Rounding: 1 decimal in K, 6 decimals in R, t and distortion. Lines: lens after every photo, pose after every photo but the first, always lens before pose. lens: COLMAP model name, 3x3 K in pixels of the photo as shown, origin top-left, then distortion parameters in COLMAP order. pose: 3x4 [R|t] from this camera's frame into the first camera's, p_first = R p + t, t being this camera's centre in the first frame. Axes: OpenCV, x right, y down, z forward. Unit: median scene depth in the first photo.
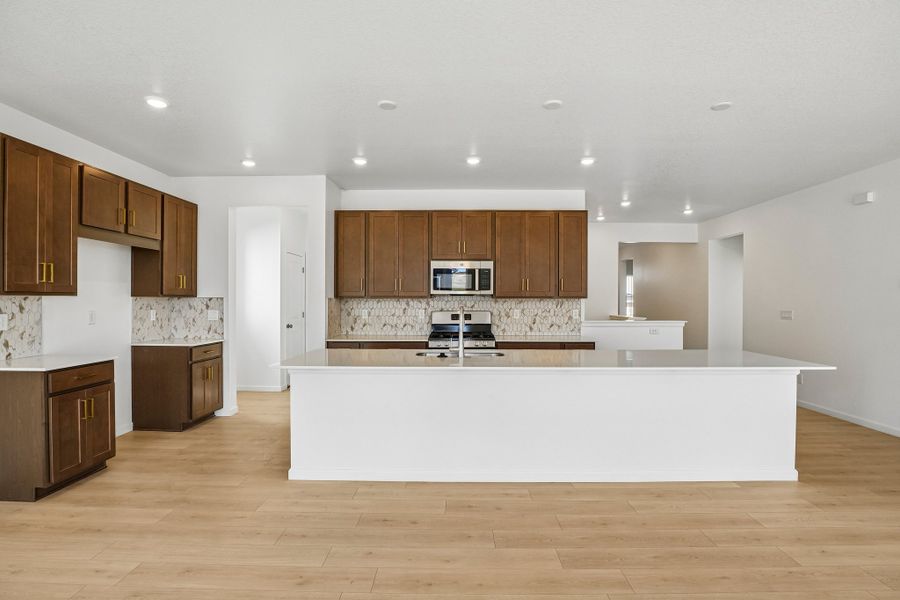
lens RADIAL K [[435.1, 0, 452.1], [0, 435.1, 301.3], [0, 0, 1]] dist [-0.039048, 0.004515]
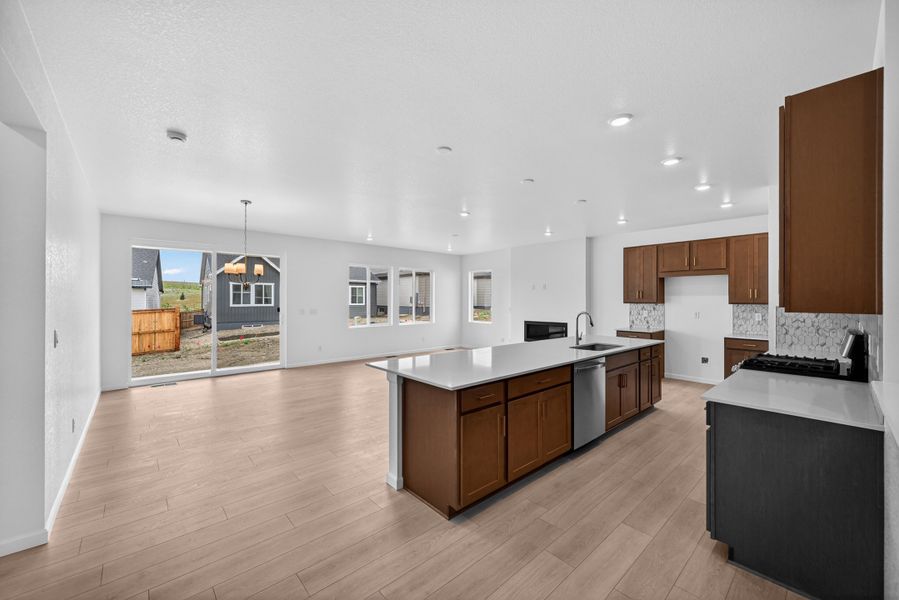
lens RADIAL K [[353.4, 0, 454.6], [0, 353.4, 300.5], [0, 0, 1]] dist [0.001015, 0.000370]
pose [[-0.723829, -0.005097, -0.689960, 0.821359], [-0.007944, 0.999968, 0.000947, -0.015527], [0.689933, 0.006167, -0.723847, 1.095084]]
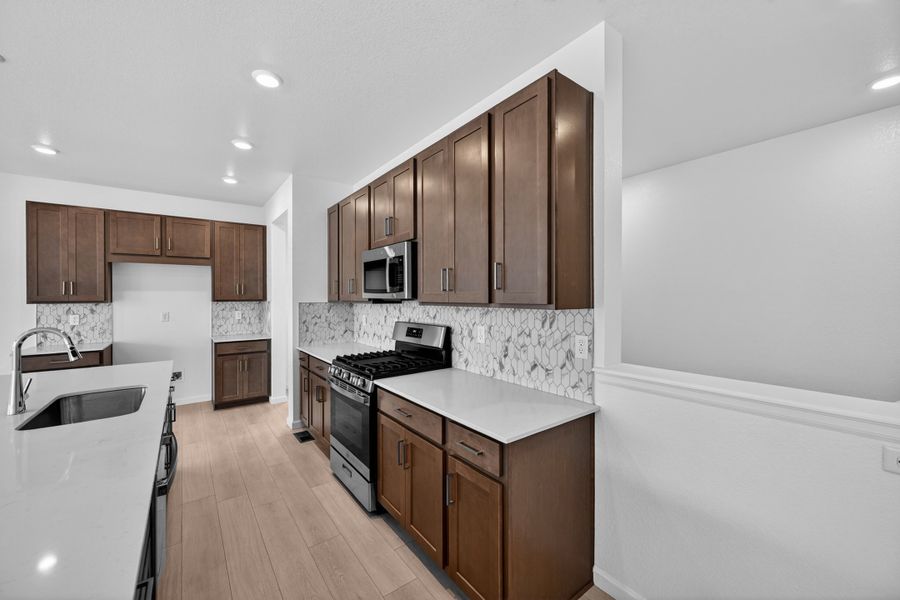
lens RADIAL K [[353.8, 0, 446.2], [0, 353.8, 296.3], [0, 0, 1]] dist [0.001015, 0.000370]
pose [[0.612948, -0.004826, -0.790108, 0.524322], [0.004494, 0.999986, -0.002622, -0.018397], [0.790110, -0.001944, 0.612961, 0.793138]]
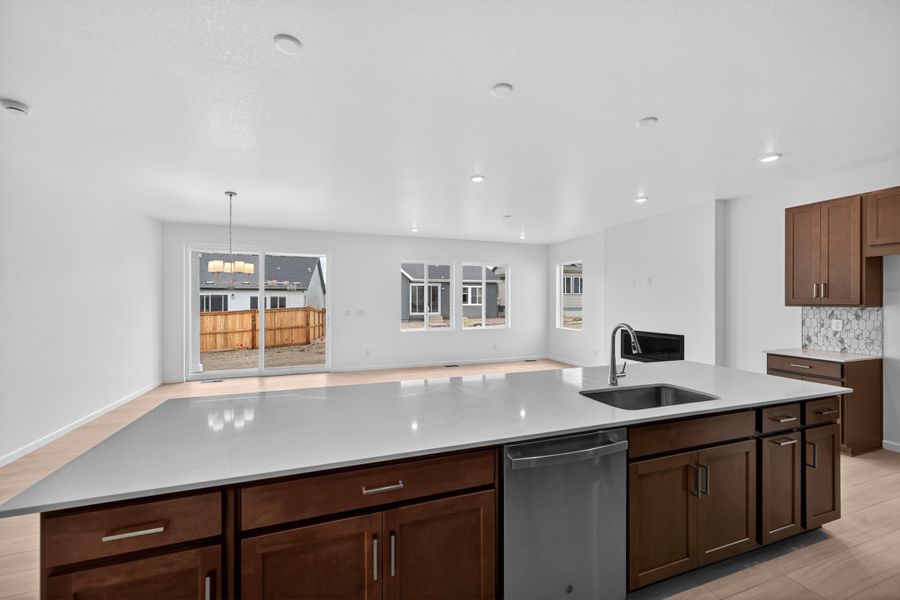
lens RADIAL K [[353.8, 0, 454.1], [0, 353.8, 301.0], [0, 0, 1]] dist [0.001015, 0.000370]
pose [[-0.935946, -0.004811, -0.352112, 0.364449], [-0.007094, 0.999961, 0.005194, -0.018517], [0.352073, 0.007359, -0.935944, 1.031349]]
